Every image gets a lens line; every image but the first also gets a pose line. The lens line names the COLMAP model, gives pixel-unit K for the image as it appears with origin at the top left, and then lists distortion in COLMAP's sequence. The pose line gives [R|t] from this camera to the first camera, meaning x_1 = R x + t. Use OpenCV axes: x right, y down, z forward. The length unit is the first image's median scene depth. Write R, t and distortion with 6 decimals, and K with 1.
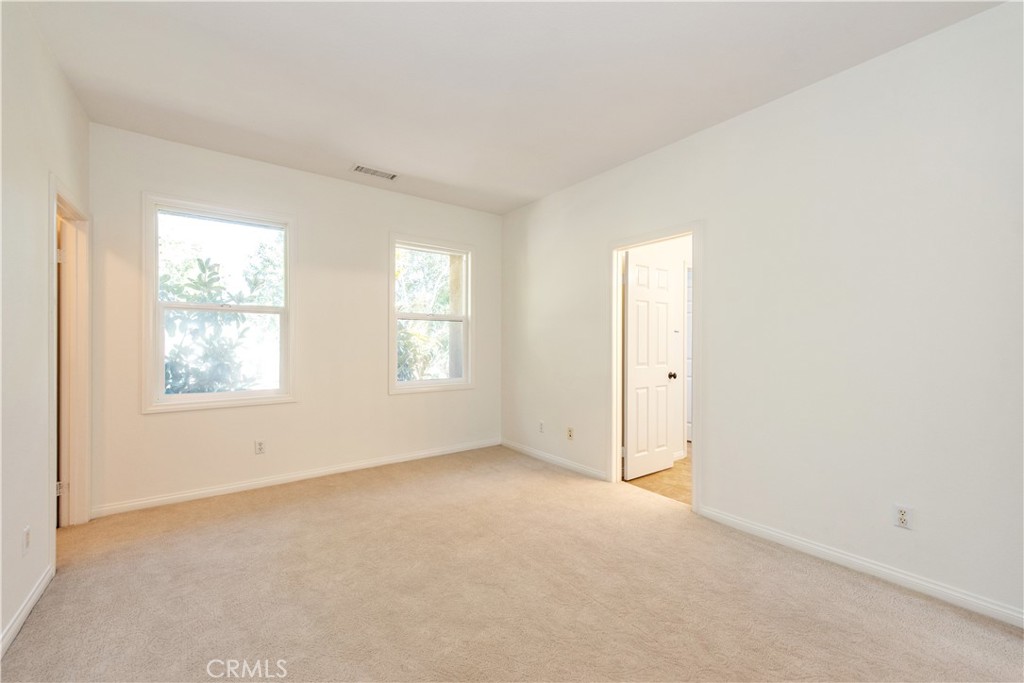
lens RADIAL K [[411.3, 0, 512.0], [0, 411.3, 341.5], [0, 0, 1]] dist [0.001728, 0.000045]
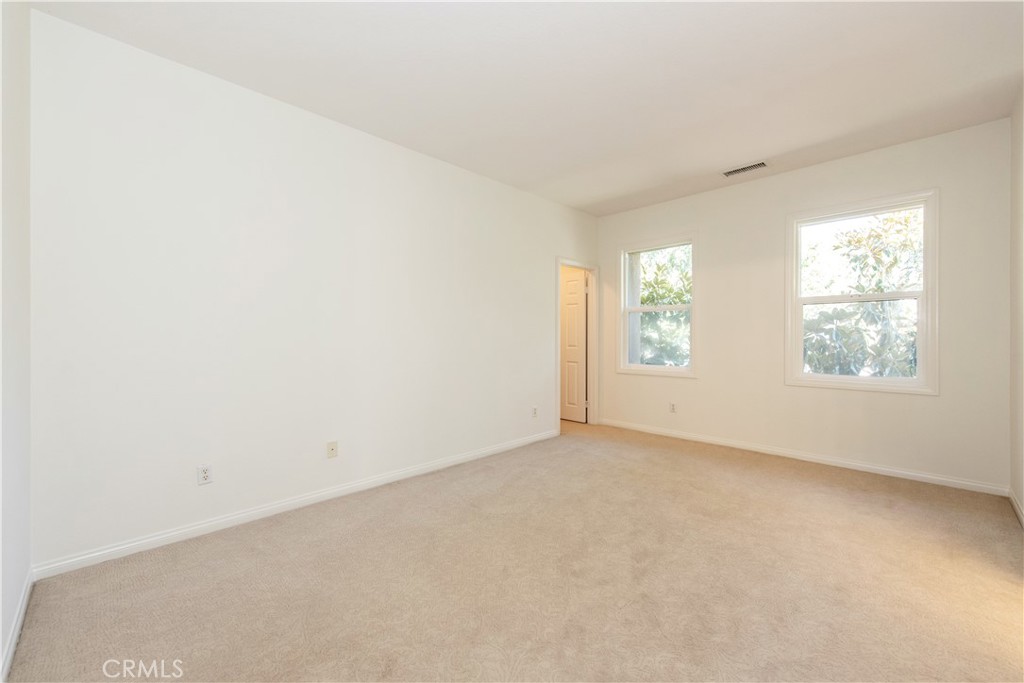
lens RADIAL K [[406.0, 0, 514.3], [0, 406.0, 339.6], [0, 0, 1]] dist [0.000843, -0.000003]
pose [[0.133659, 0.005177, -0.991014, 0.693524], [0.004959, 0.999970, 0.005893, 0.018928], [0.991015, -0.005702, 0.133629, 0.309555]]
